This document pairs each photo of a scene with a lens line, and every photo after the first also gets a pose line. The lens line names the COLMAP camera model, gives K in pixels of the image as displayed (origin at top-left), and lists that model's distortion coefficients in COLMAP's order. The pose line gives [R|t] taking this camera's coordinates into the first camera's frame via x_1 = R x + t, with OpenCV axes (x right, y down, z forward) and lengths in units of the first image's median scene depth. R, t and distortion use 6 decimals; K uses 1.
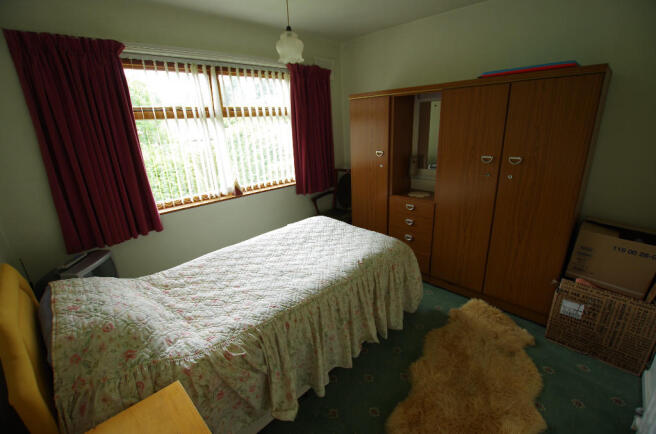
lens RADIAL K [[282.6, 0, 328.0], [0, 282.6, 217.0], [0, 0, 1]] dist [-0.053856, -0.000185]
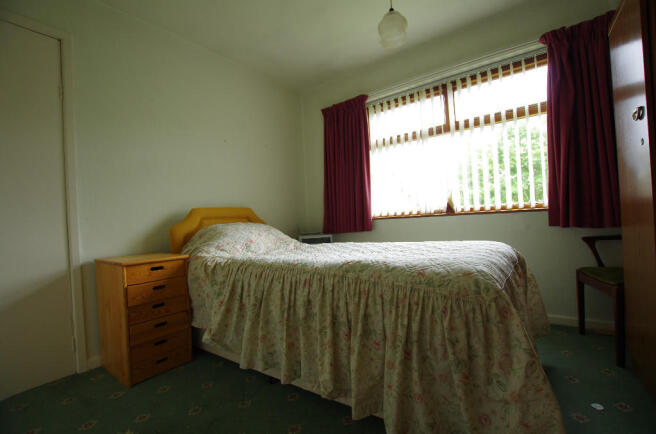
lens RADIAL K [[282.6, 0, 328.0], [0, 282.6, 217.0], [0, 0, 1]] dist [-0.053856, -0.000185]
pose [[0.194686, 0.158995, -0.967894, 0.533552], [-0.136834, 0.981528, 0.133712, -0.143822], [0.971274, 0.106409, 0.212846, 0.407846]]
